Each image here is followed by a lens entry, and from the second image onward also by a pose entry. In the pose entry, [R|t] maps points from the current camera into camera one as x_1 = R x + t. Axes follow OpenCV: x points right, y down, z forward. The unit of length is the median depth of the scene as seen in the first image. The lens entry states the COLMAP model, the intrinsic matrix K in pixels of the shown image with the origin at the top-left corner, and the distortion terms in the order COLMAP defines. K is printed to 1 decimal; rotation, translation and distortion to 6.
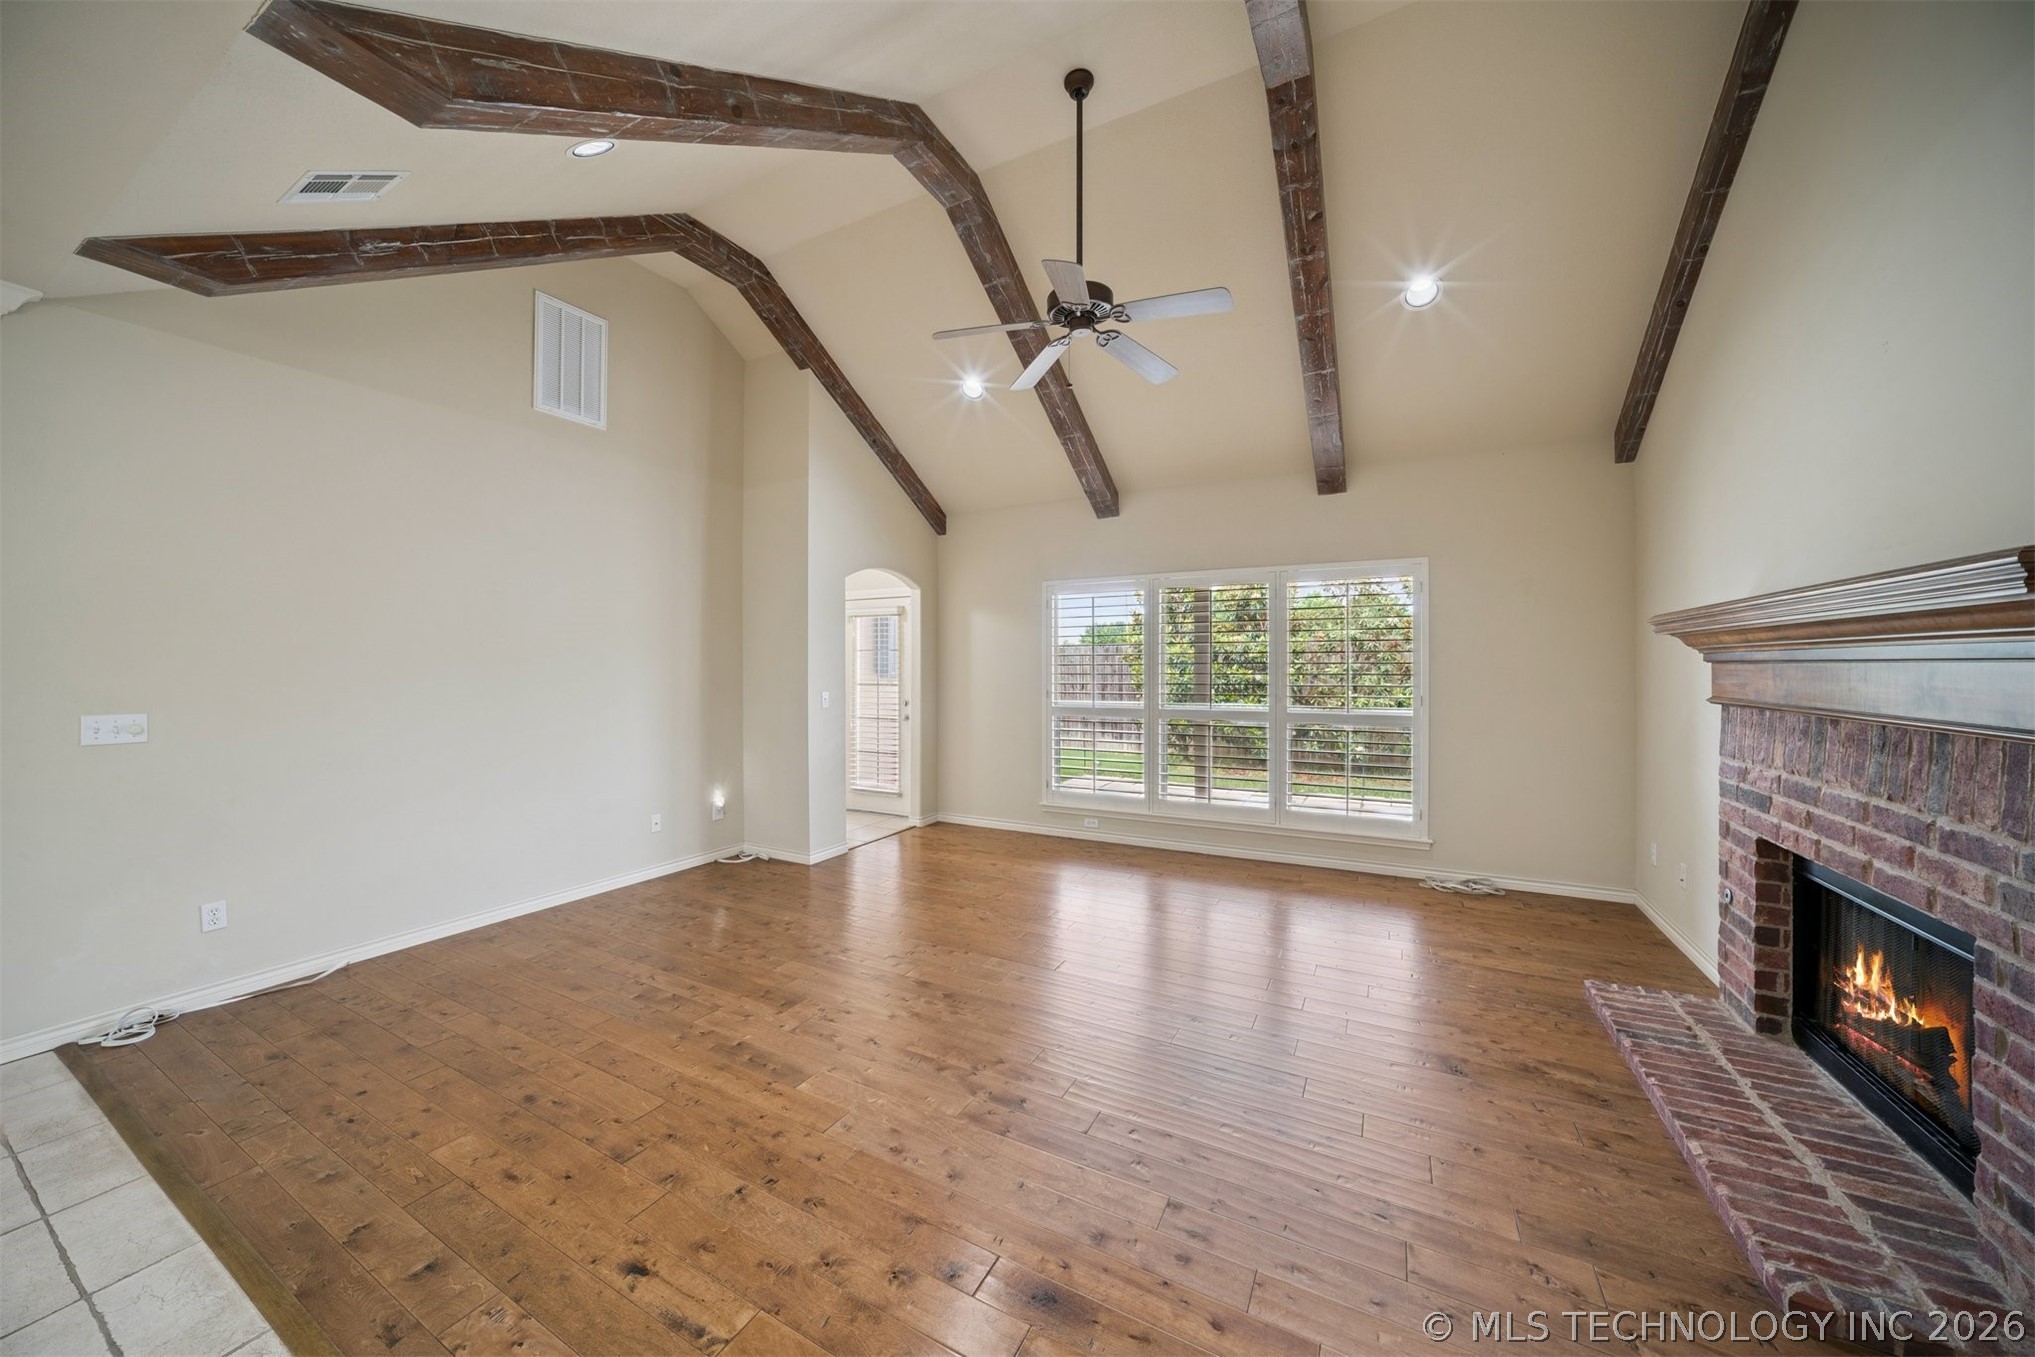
lens RADIAL K [[699.1, 0, 1005.1], [0, 699.1, 669.8], [0, 0, 1]] dist [-0.019288, -0.000102]
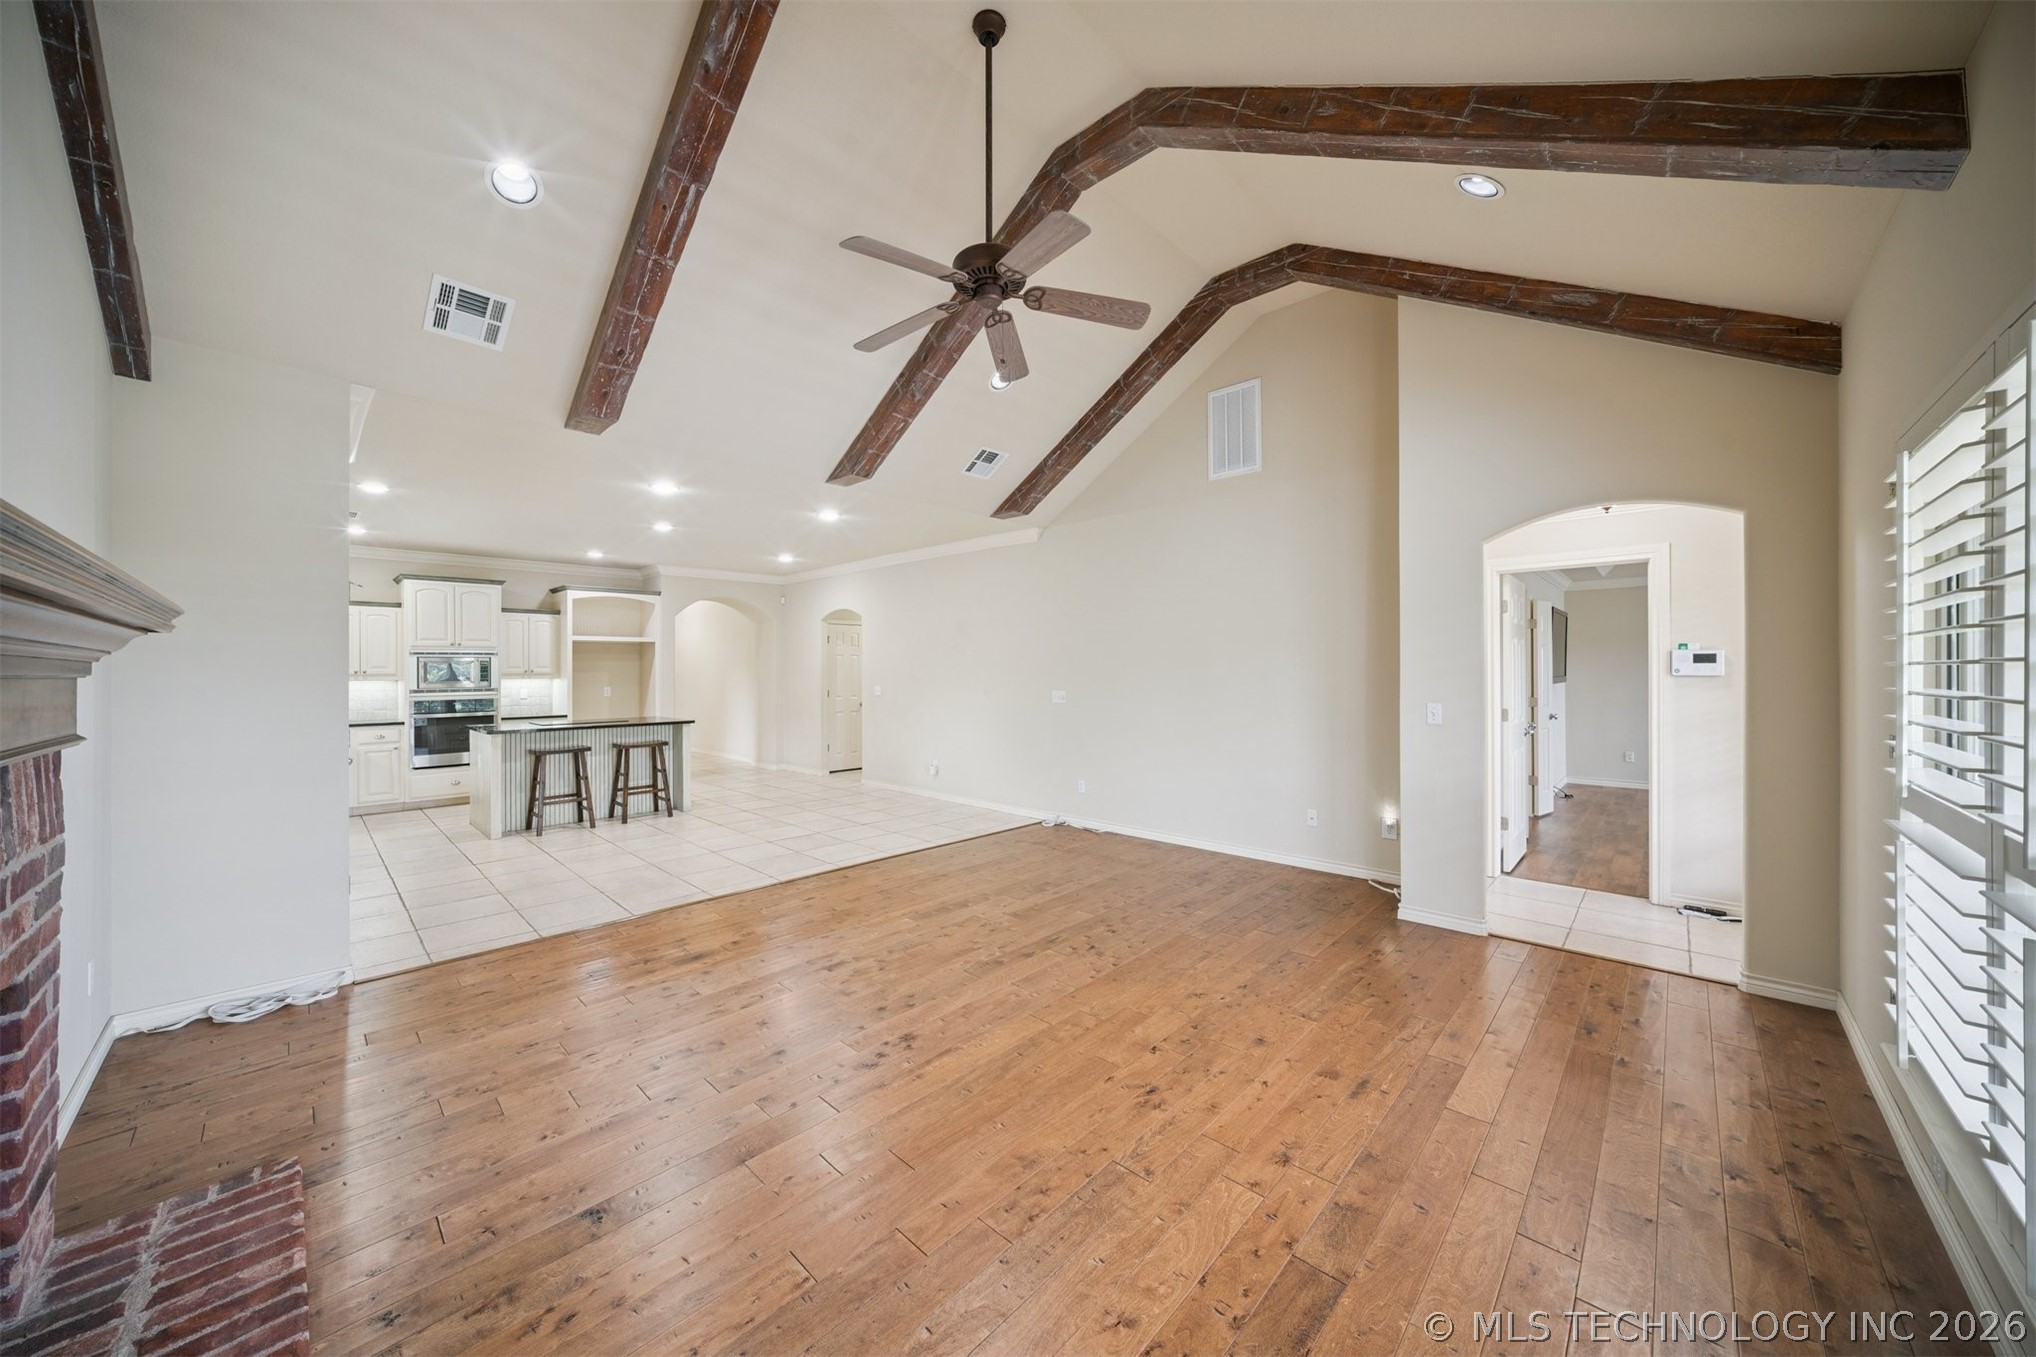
lens RADIAL K [[704.6, 0, 1009.5], [0, 704.6, 670.4], [0, 0, 1]] dist [-0.021116, 0.000241]
pose [[-0.253943, 0.000059, -0.967219, 1.014815], [0.003720, 0.999993, -0.000916, -0.006453], [0.967212, -0.003831, -0.253941, 1.301128]]
